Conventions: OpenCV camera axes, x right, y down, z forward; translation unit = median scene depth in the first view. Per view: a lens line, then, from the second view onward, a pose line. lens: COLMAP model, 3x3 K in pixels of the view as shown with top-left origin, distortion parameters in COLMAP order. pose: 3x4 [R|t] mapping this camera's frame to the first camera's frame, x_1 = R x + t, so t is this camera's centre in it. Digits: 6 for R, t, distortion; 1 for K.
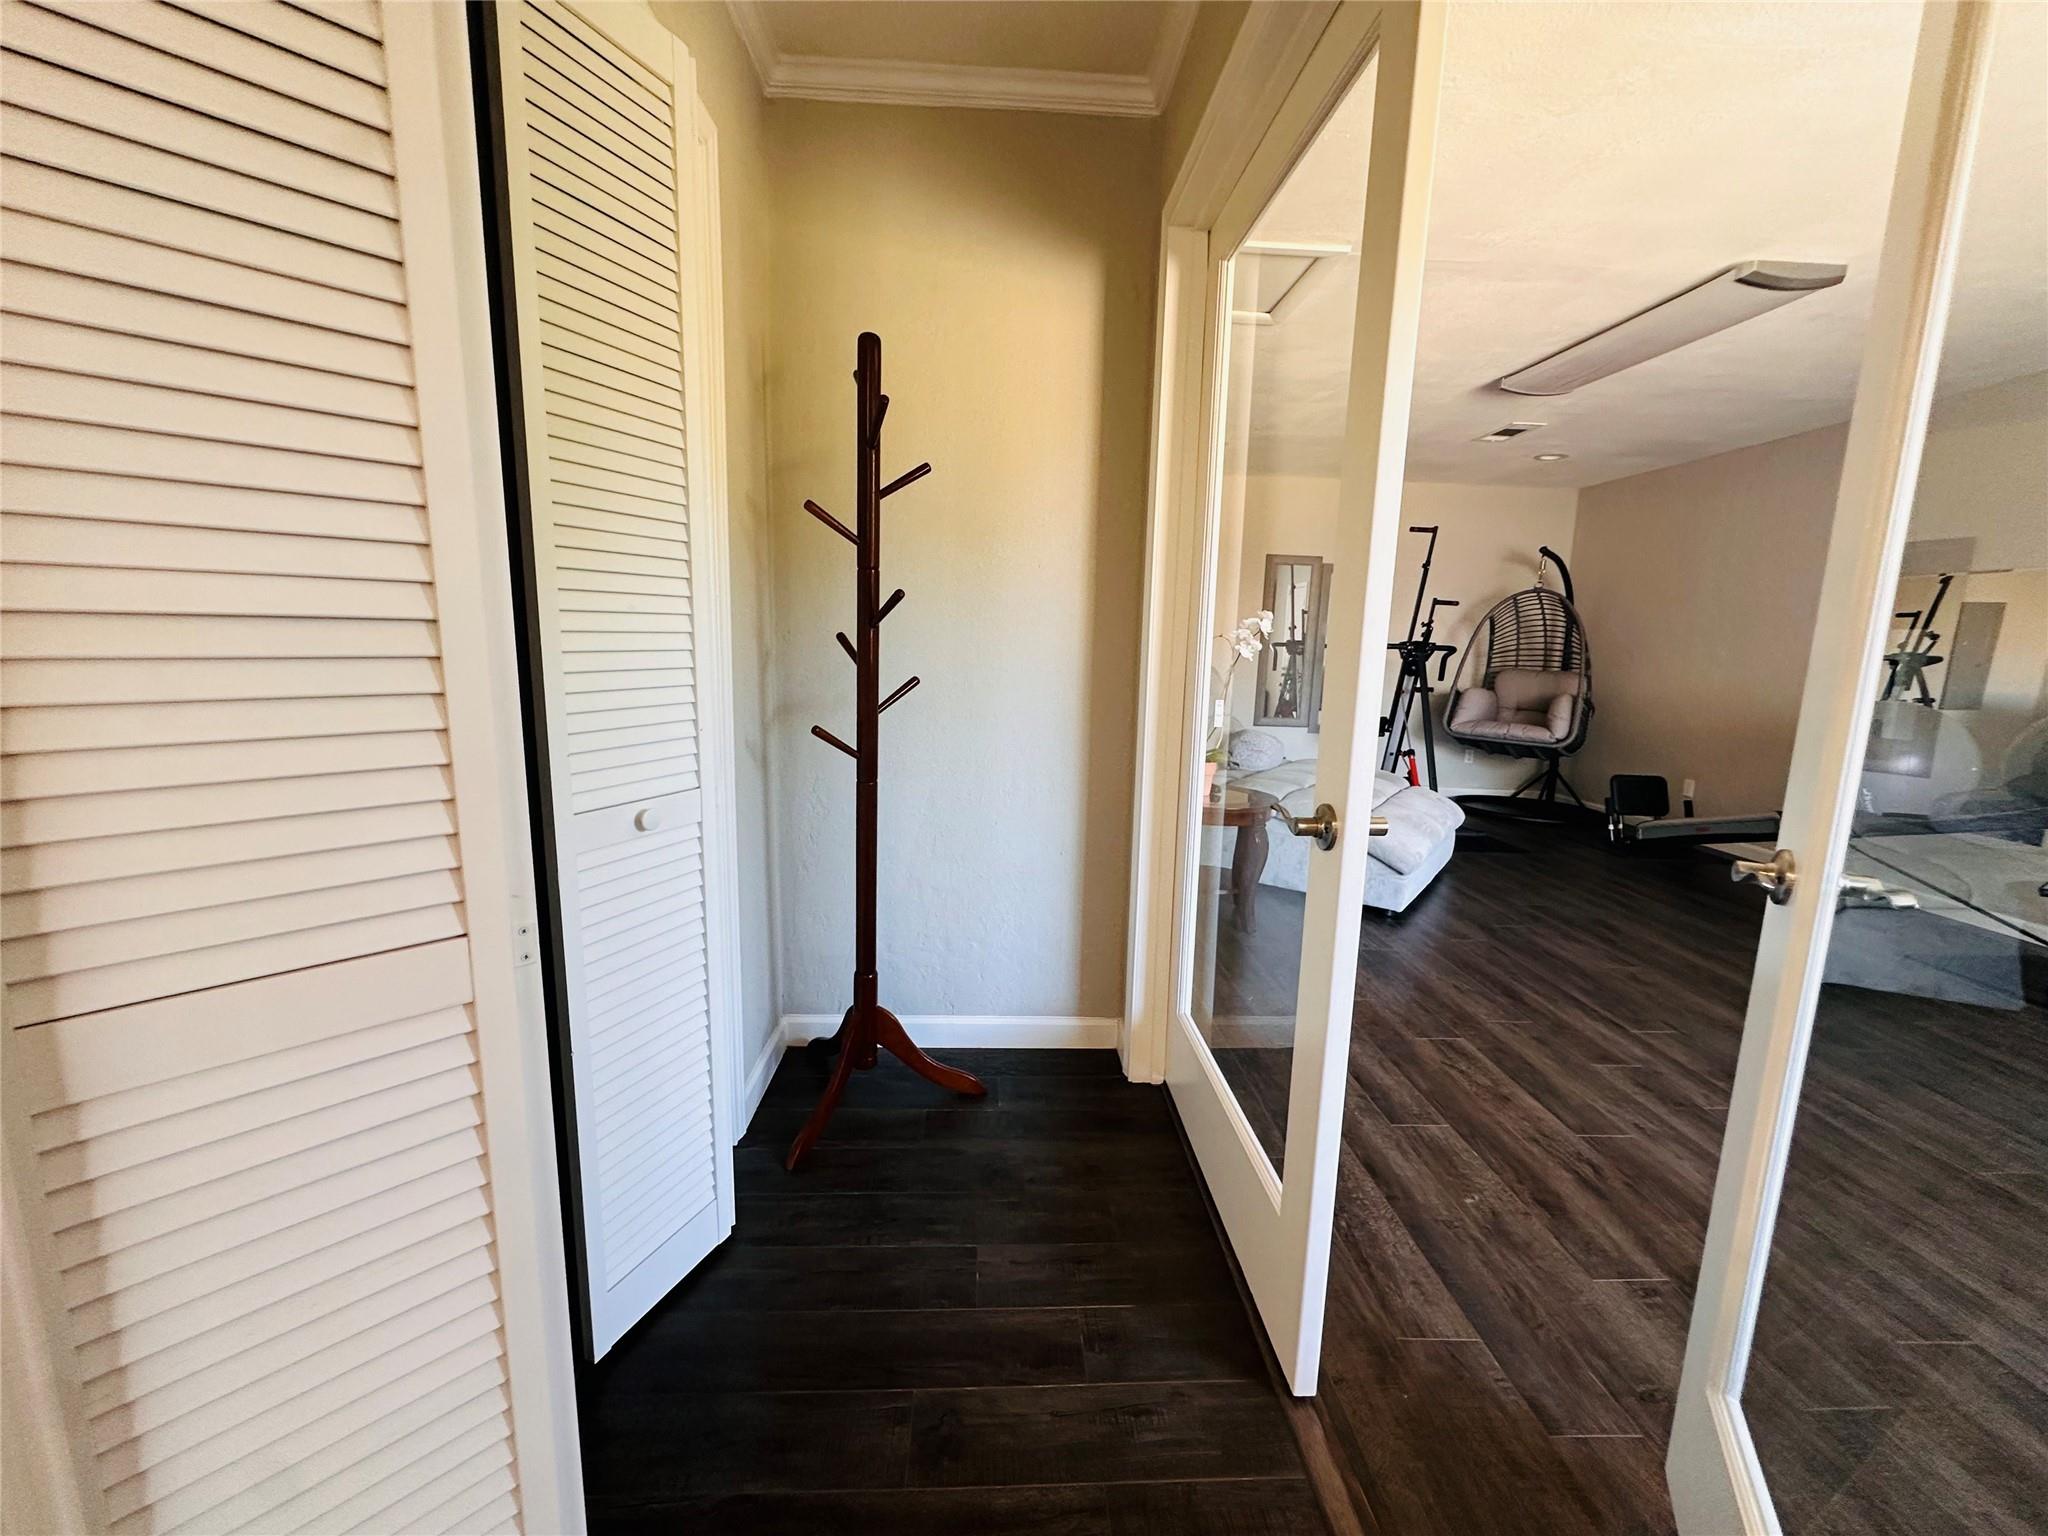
lens RADIAL K [[831.1, 0, 1024.0], [0, 831.1, 768.0], [0, 0, 1]] dist [-0.000685, -0.000351]
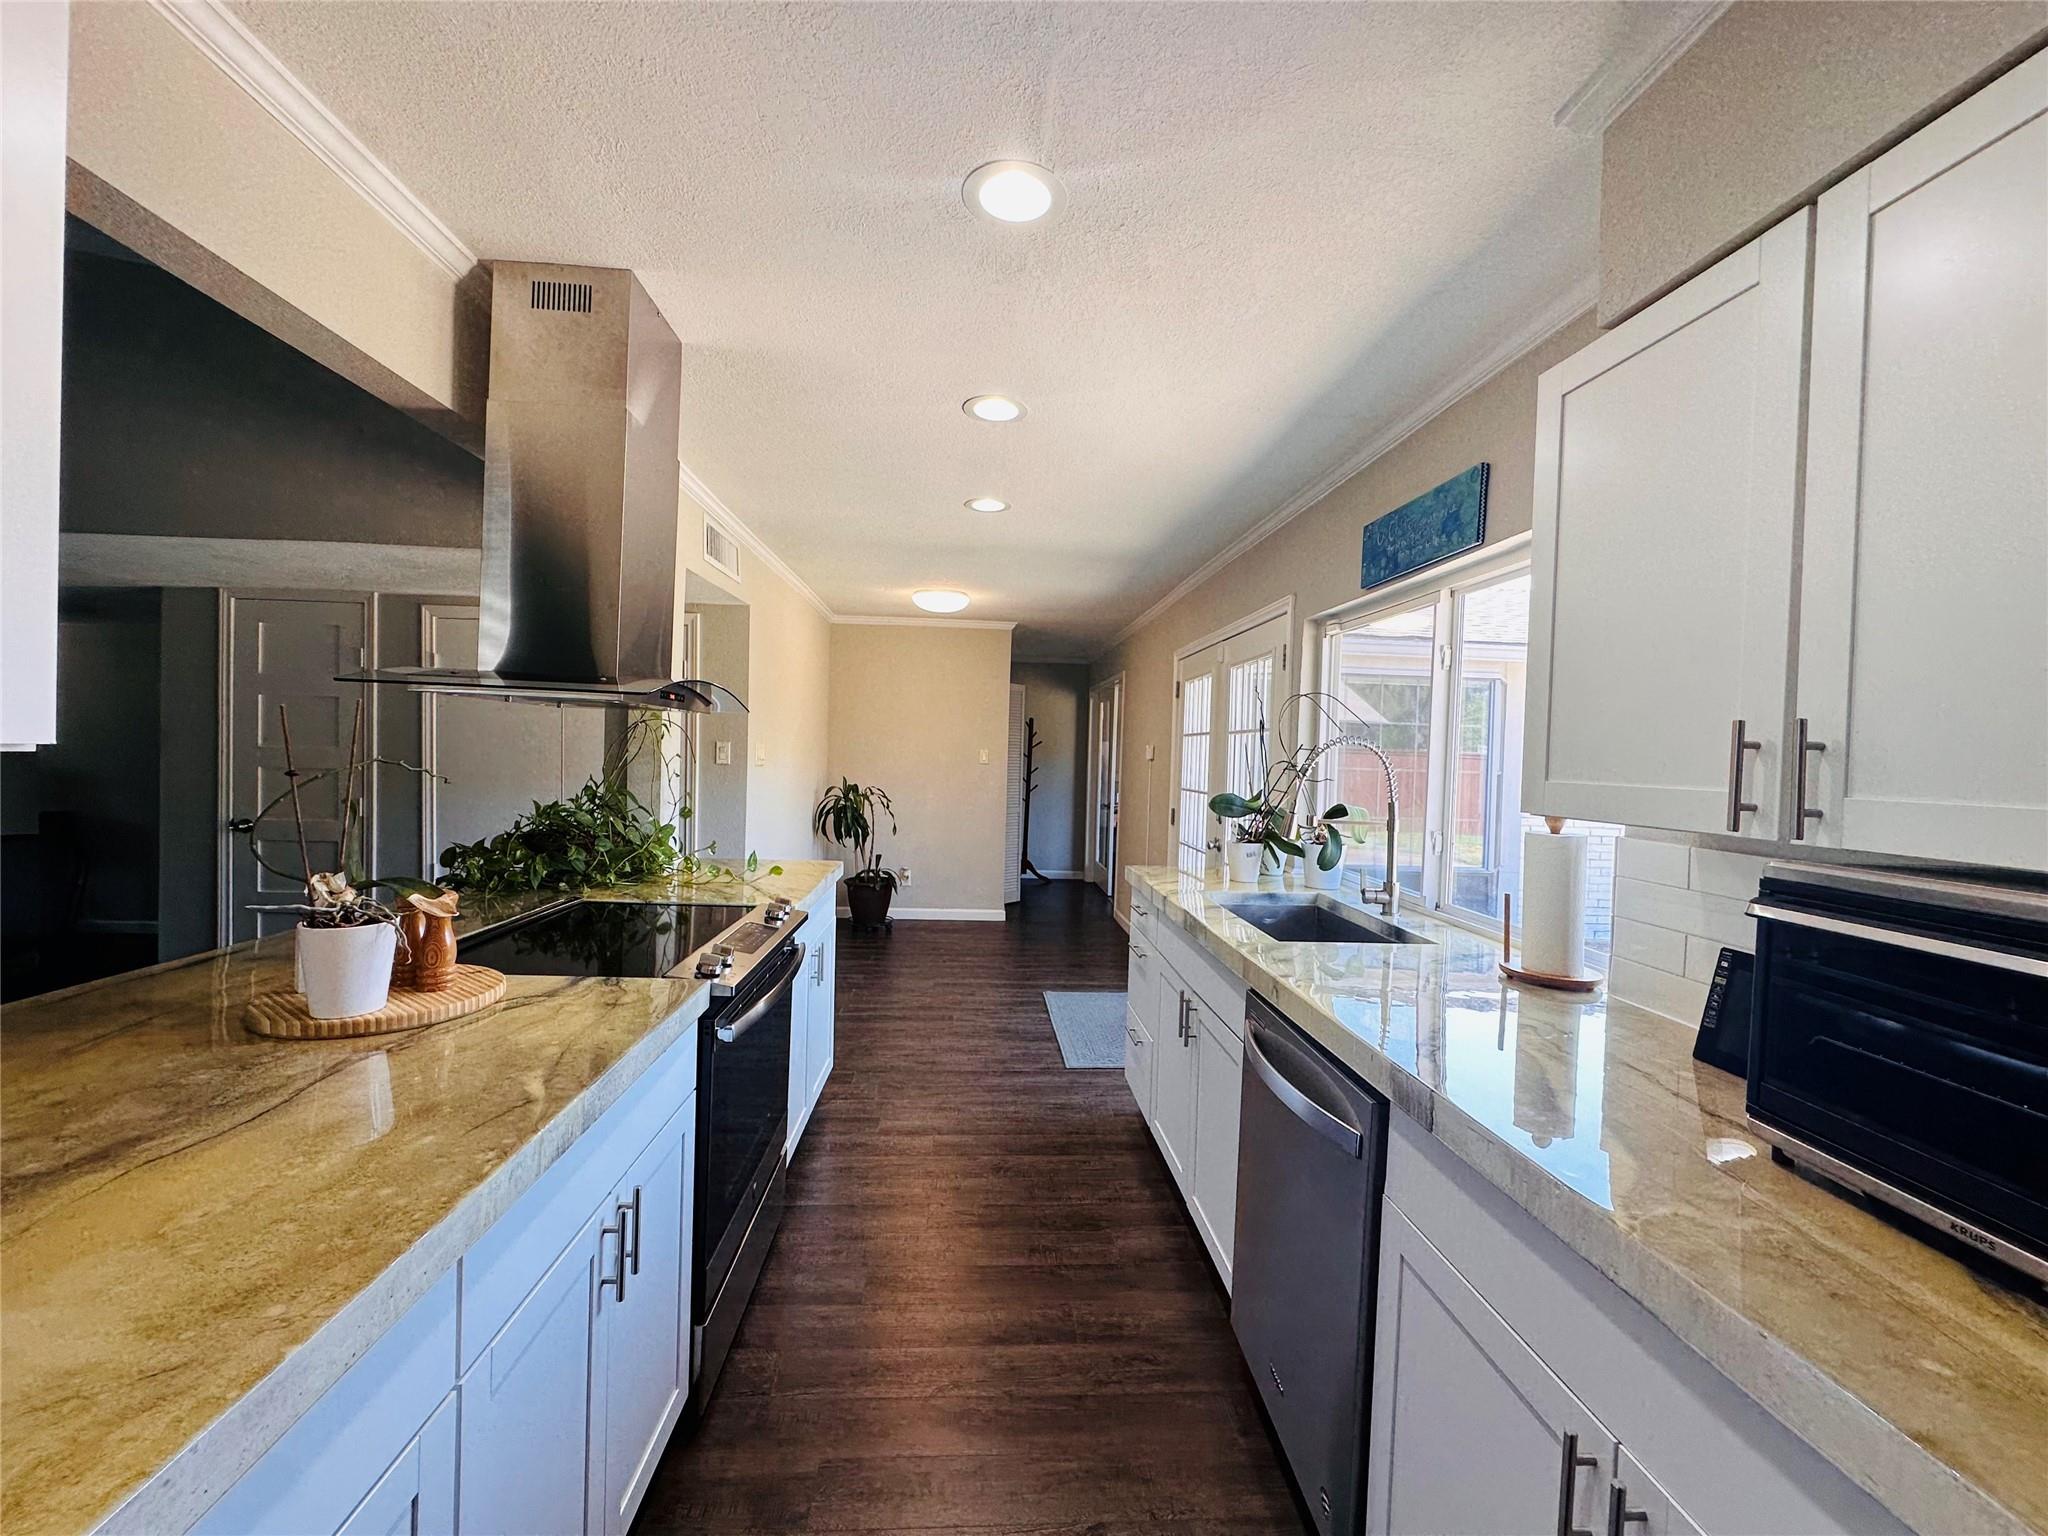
lens RADIAL K [[831.1, 0, 1024.0], [0, 831.1, 768.0], [0, 0, 1]] dist [-0.000685, -0.000351]
pose [[0.999945, 0.002712, 0.010127, -0.240832], [-0.001220, 0.989503, -0.144510, 0.440551], [-0.010412, 0.144489, 0.989452, -3.409550]]
